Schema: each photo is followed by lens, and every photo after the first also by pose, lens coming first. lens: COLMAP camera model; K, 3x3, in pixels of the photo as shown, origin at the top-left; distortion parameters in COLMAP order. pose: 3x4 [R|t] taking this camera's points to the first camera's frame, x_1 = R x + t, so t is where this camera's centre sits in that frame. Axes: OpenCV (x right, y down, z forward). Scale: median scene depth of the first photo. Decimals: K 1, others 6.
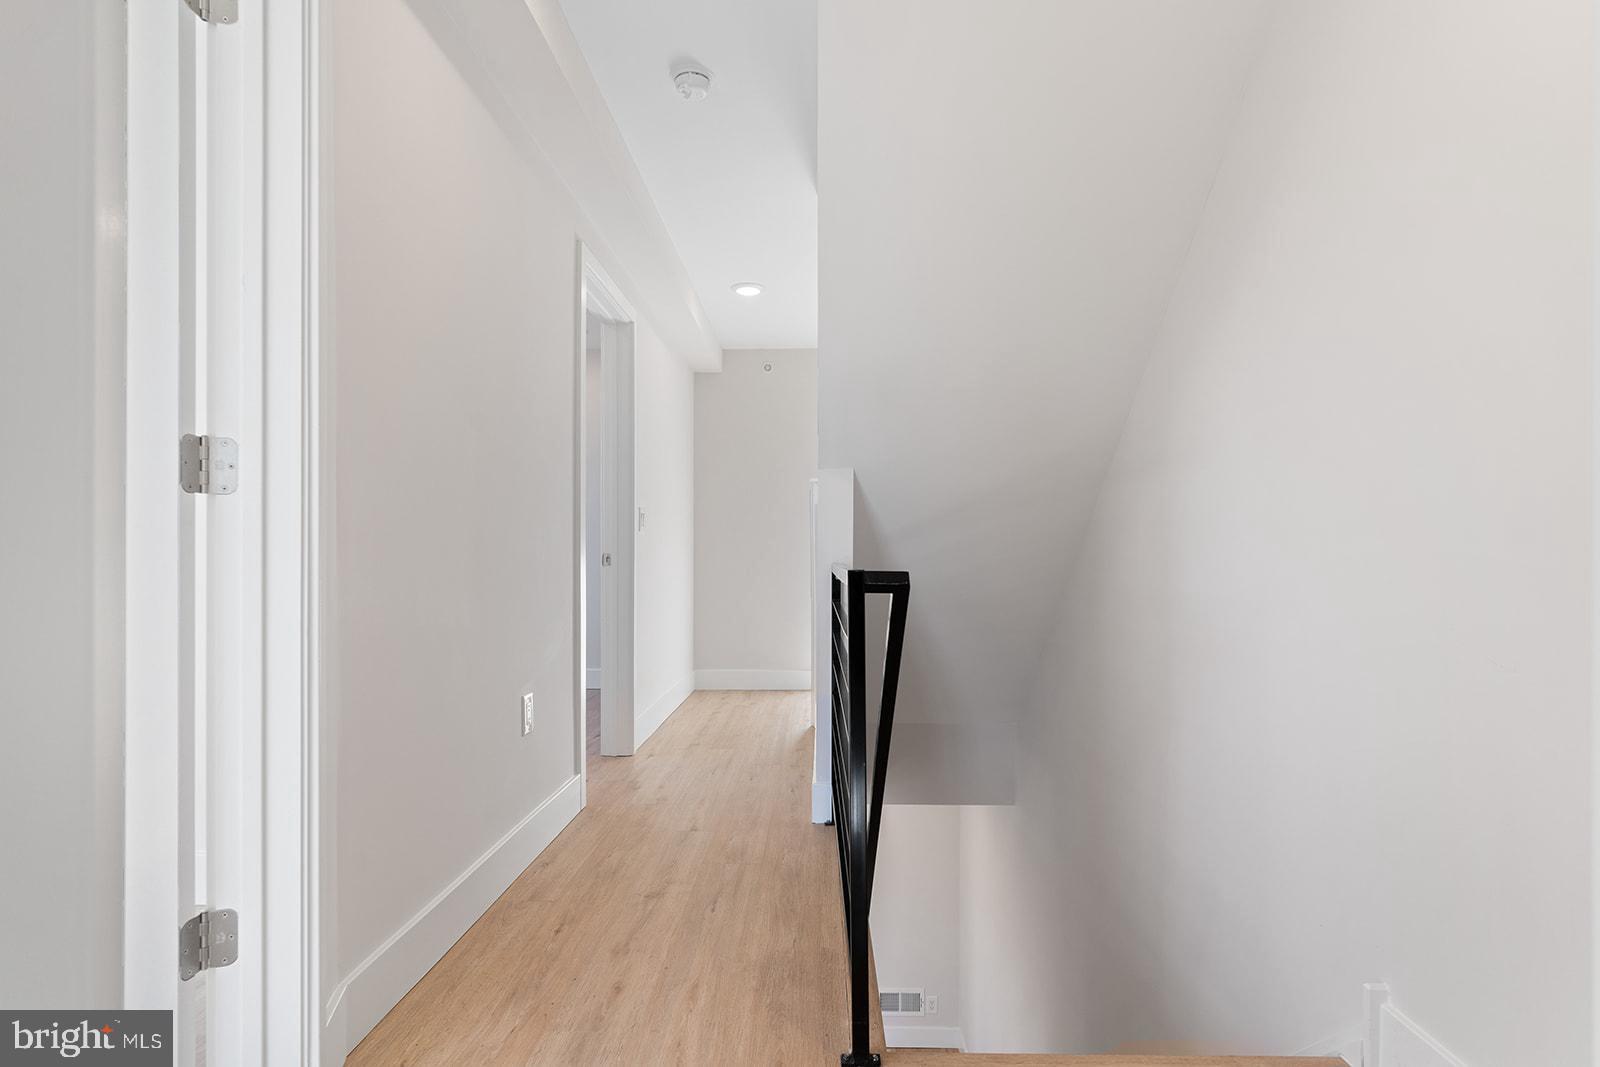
lens RADIAL K [[832.2, 0, 811.7], [0, 832.2, 532.8], [0, 0, 1]] dist [-0.006081, -0.000718]
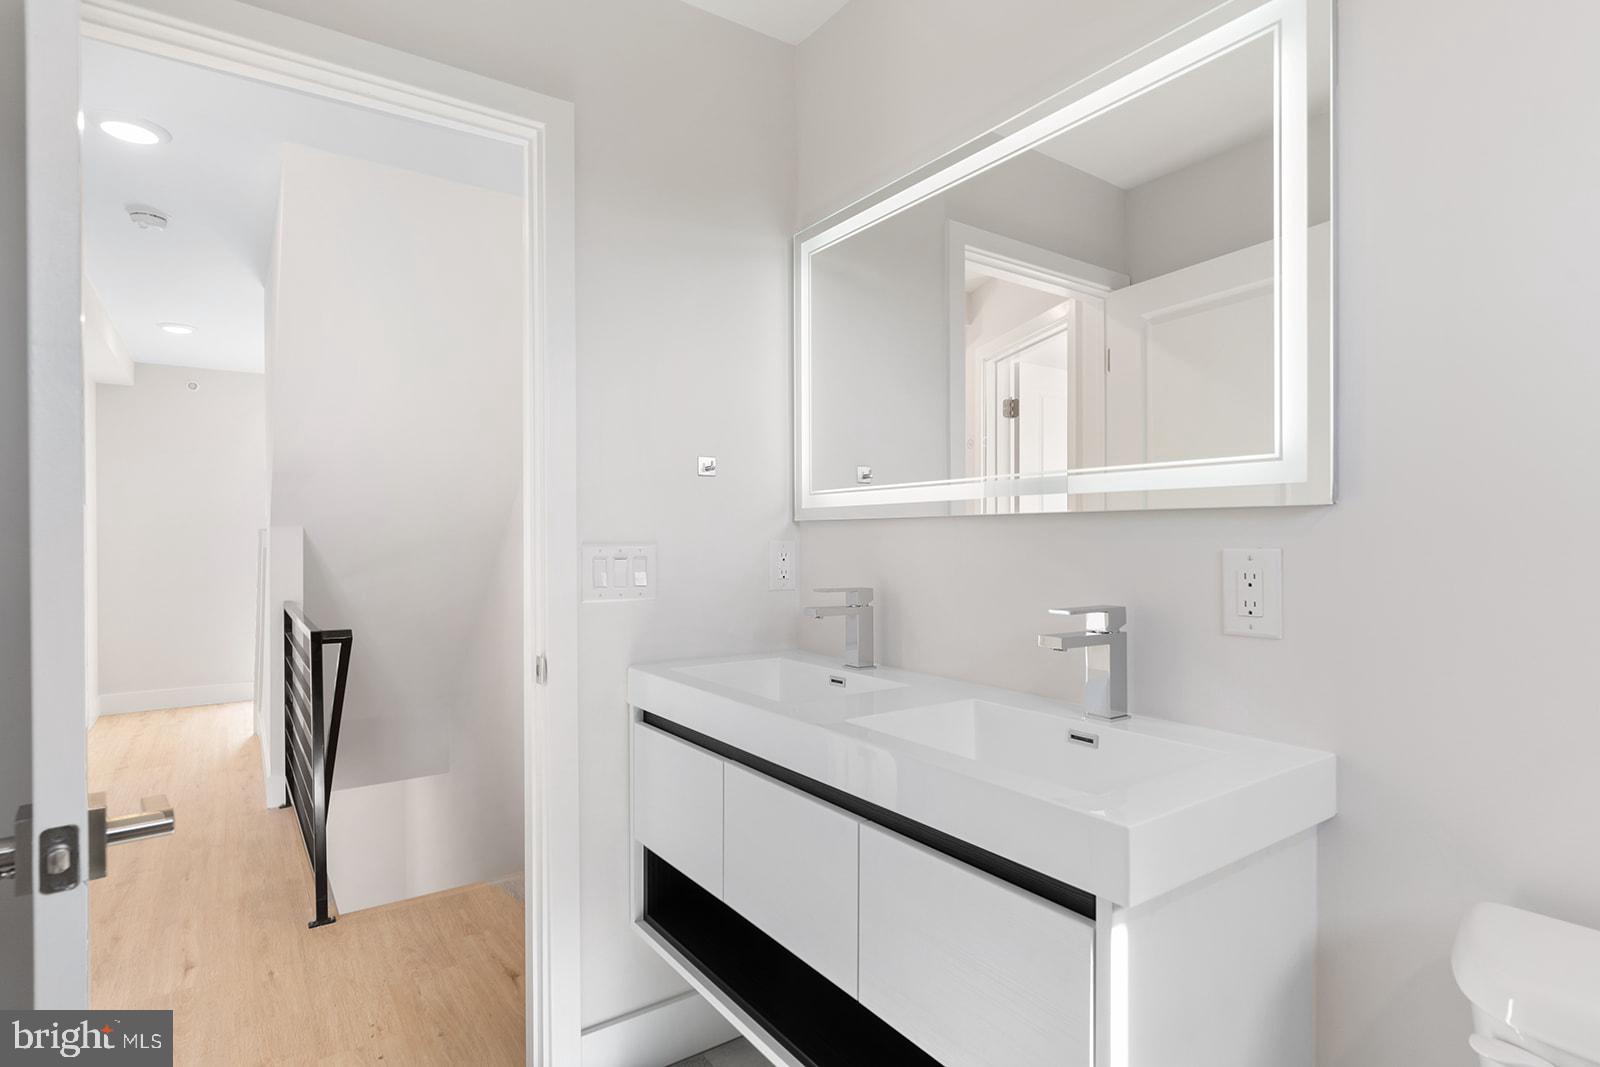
lens RADIAL K [[832.2, 0, 811.7], [0, 832.2, 532.8], [0, 0, 1]] dist [-0.006081, -0.000718]
pose [[0.813982, -0.010007, 0.580804, -0.062802], [-0.007463, 0.999589, 0.027681, -0.126026], [-0.580842, -0.026866, 0.813573, -0.568187]]
